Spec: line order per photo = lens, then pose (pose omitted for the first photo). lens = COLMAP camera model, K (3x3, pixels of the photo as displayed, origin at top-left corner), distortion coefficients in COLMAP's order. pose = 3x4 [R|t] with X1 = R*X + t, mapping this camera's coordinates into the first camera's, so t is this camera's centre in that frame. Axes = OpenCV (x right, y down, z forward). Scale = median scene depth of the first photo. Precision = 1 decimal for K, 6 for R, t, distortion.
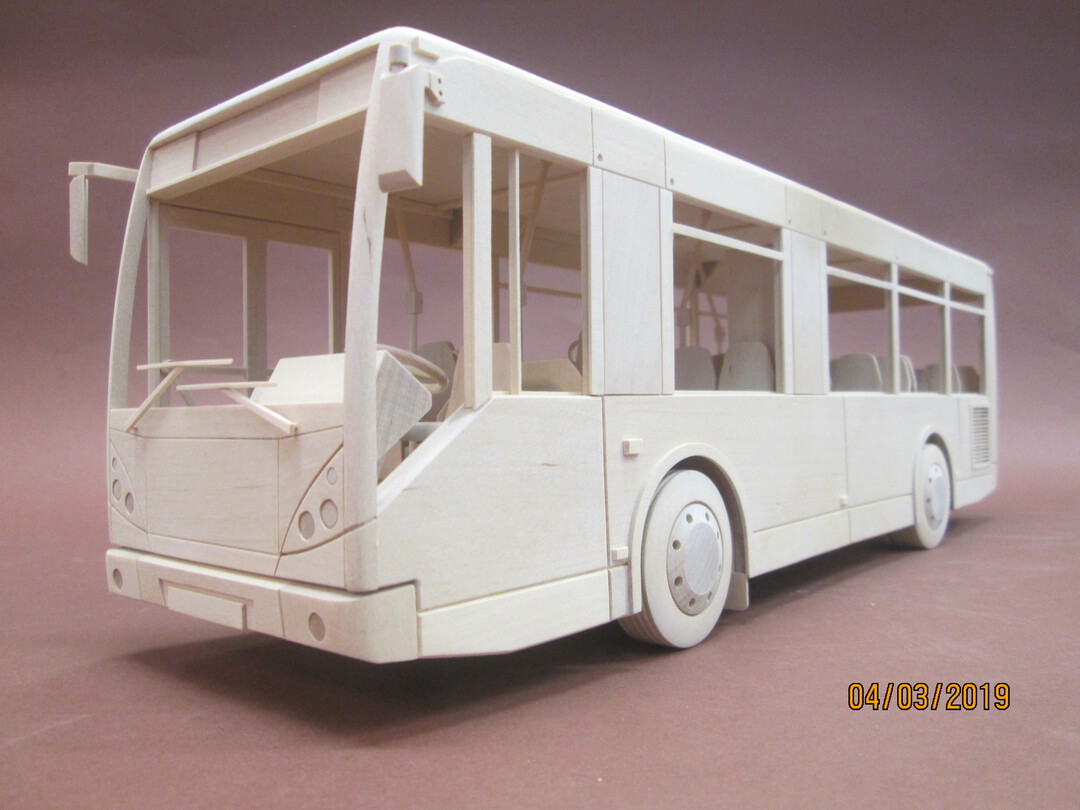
lens RADIAL K [[892.4, 0, 549.2], [0, 892.4, 399.2], [0, 0, 1]] dist [-0.047092, 0.025595]
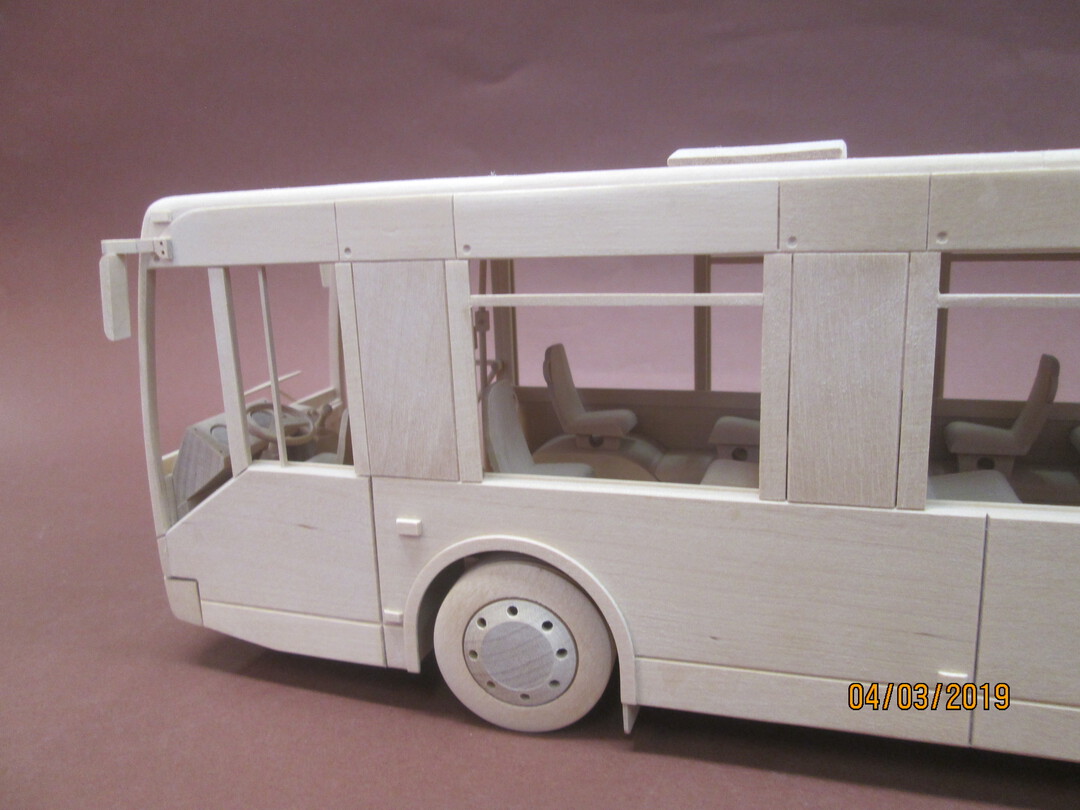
lens RADIAL K [[892.4, 0, 533.0], [0, 892.4, 403.1], [0, 0, 1]] dist [-0.047092, 0.025595]
pose [[0.372285, 0.215345, -0.902790, 1.031188], [0.053299, 0.966145, 0.252436, -0.332666], [0.926587, -0.142096, 0.348204, 0.783767]]
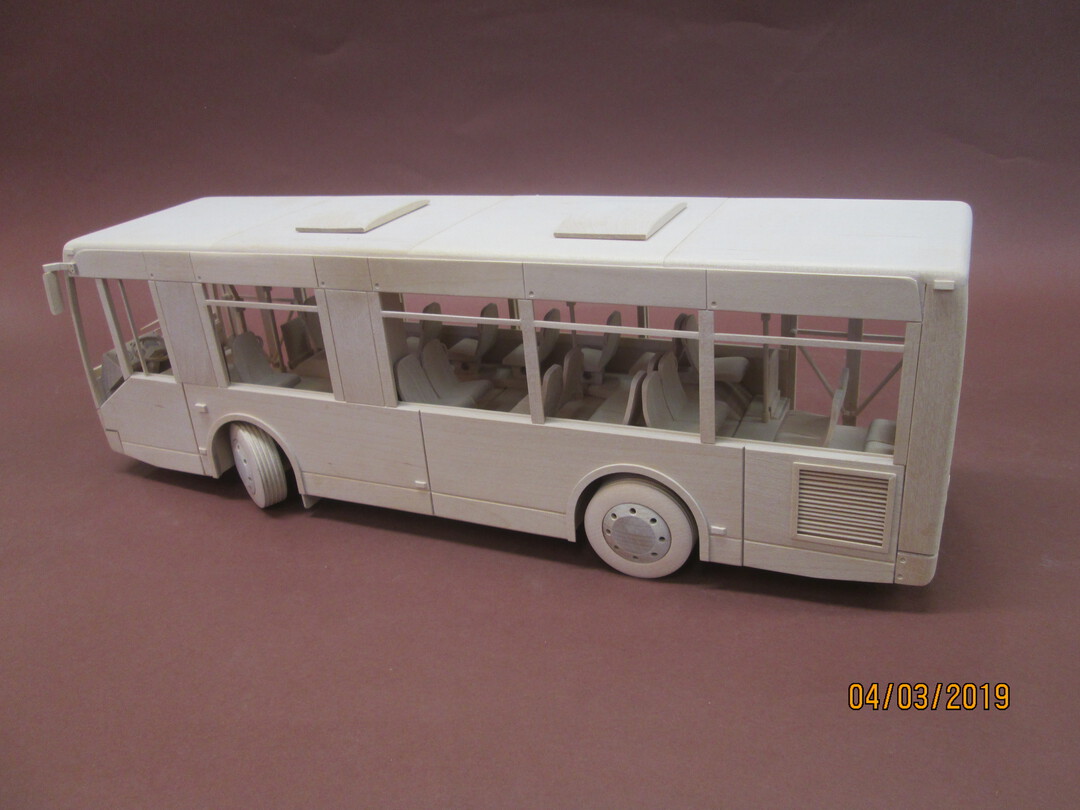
lens RADIAL K [[892.4, 0, 535.8], [0, 892.4, 399.8], [0, 0, 1]] dist [-0.047092, 0.025595]
pose [[0.278910, 0.385716, -0.879450, 2.083966], [0.098618, 0.899445, 0.425762, -0.752937], [0.955240, -0.205479, 0.212826, 1.288579]]
